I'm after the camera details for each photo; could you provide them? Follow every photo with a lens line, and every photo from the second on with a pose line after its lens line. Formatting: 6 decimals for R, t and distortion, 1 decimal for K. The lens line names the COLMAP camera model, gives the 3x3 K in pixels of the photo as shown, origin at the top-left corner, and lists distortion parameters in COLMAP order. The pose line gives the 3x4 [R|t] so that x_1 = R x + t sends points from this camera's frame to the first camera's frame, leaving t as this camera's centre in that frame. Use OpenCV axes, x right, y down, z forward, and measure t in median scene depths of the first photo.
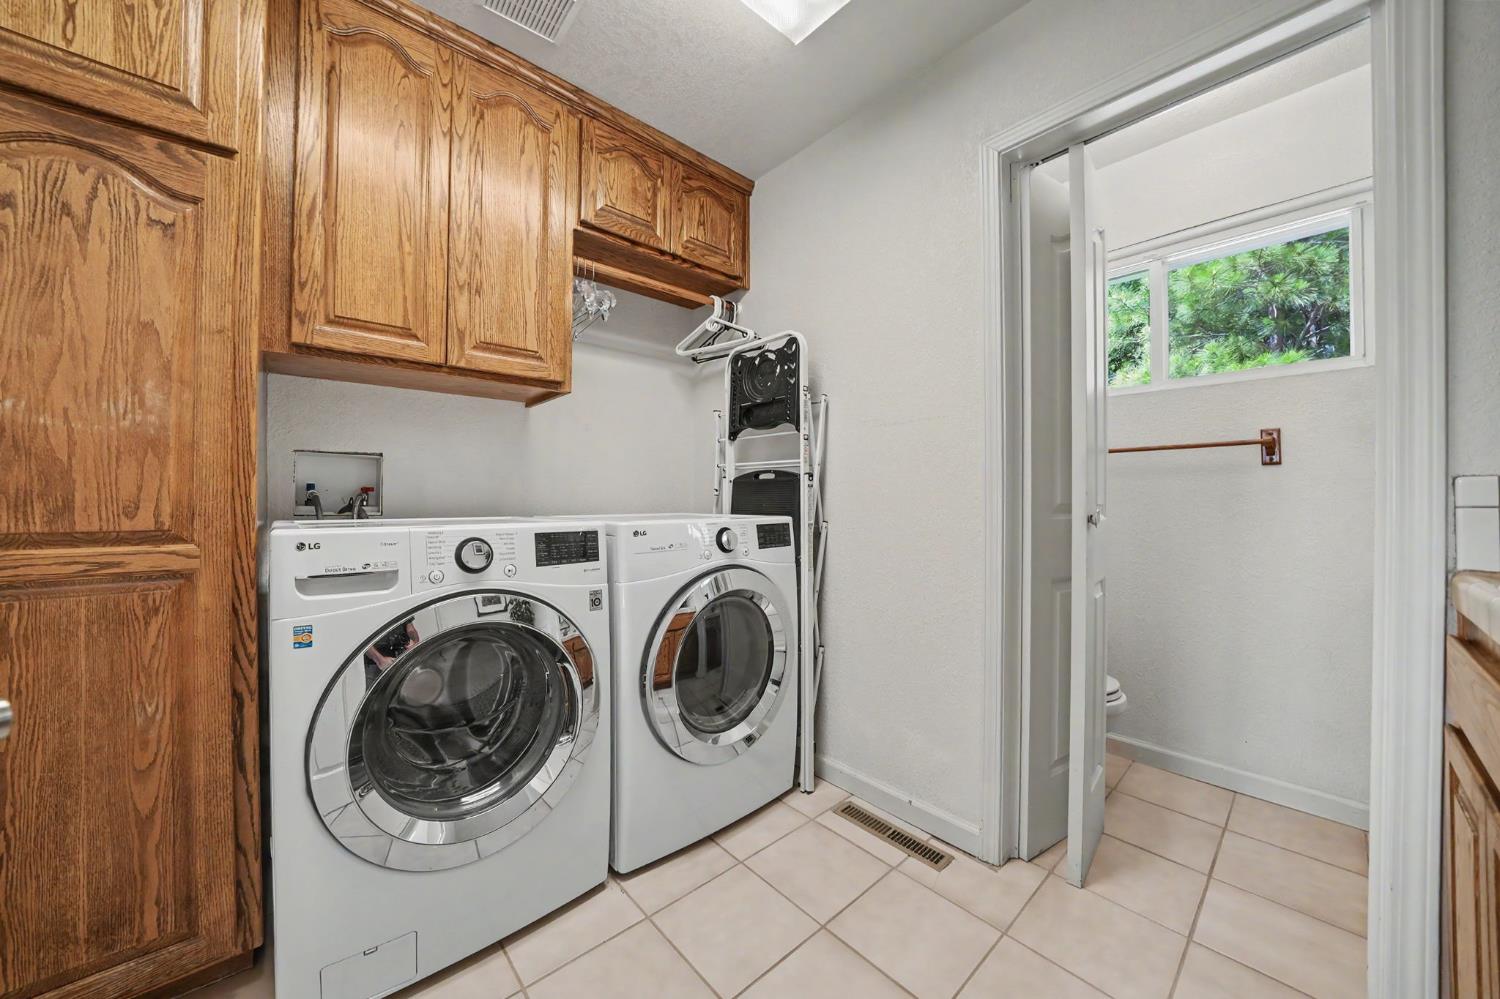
lens RADIAL K [[543.8, 0, 766.0], [0, 543.8, 495.7], [0, 0, 1]] dist [-0.002612, -0.000287]
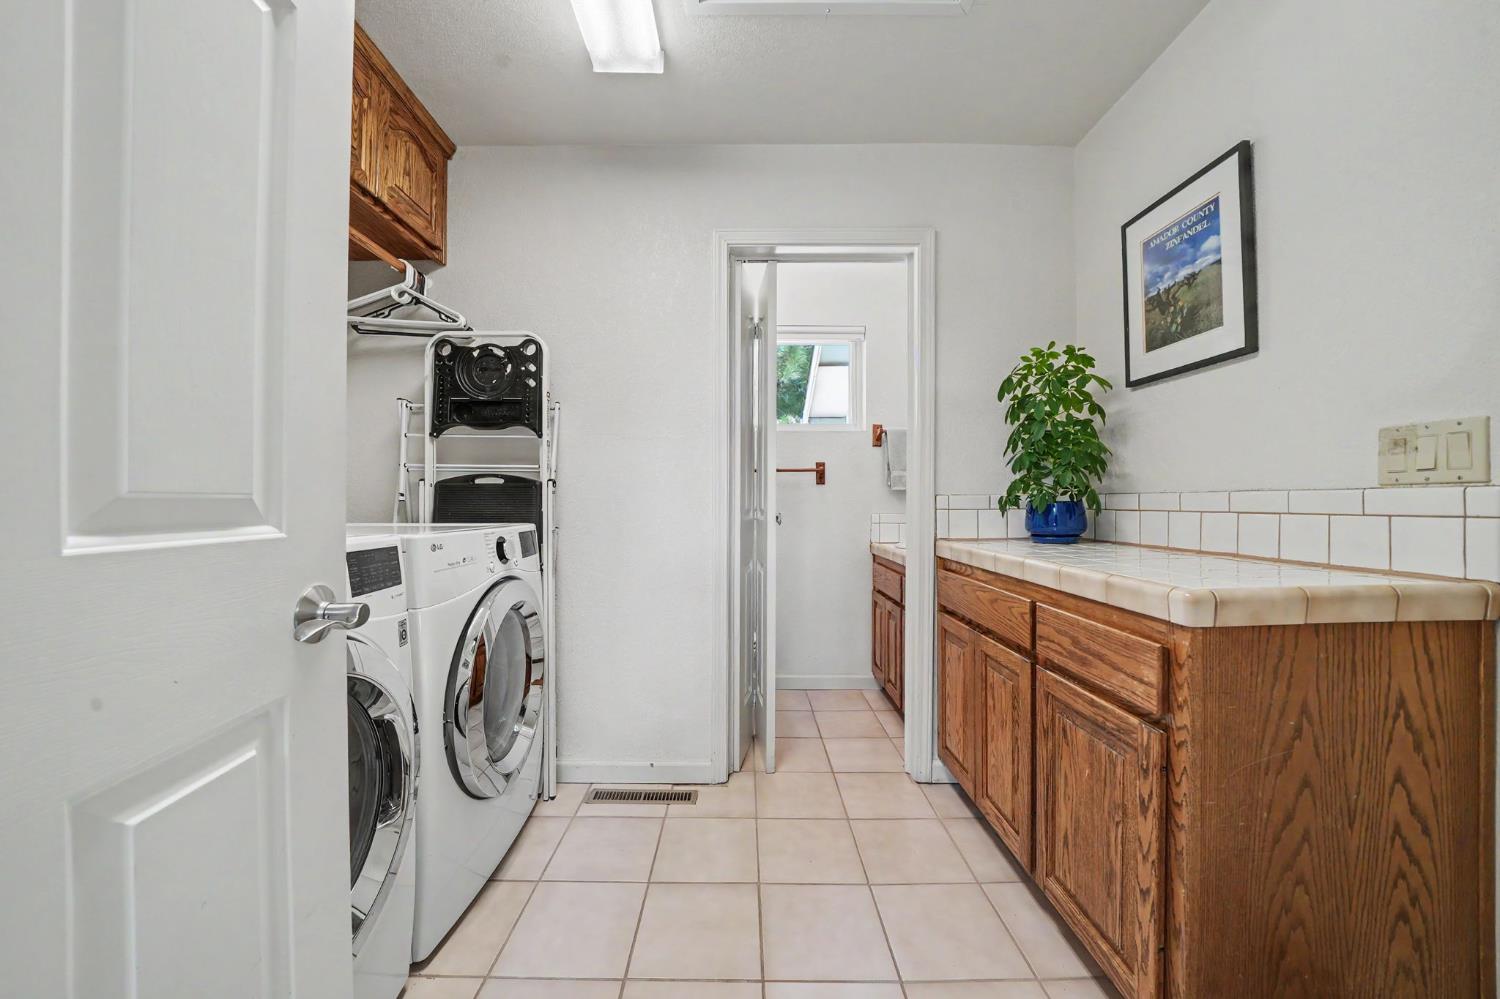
lens RADIAL K [[543.8, 0, 750.9], [0, 543.8, 502.0], [0, 0, 1]] dist [-0.002612, -0.000287]
pose [[0.661928, 0.003145, 0.749561, -0.405712], [-0.005070, 0.999987, 0.000281, -0.002736], [-0.749551, -0.003986, 0.661935, 0.060687]]
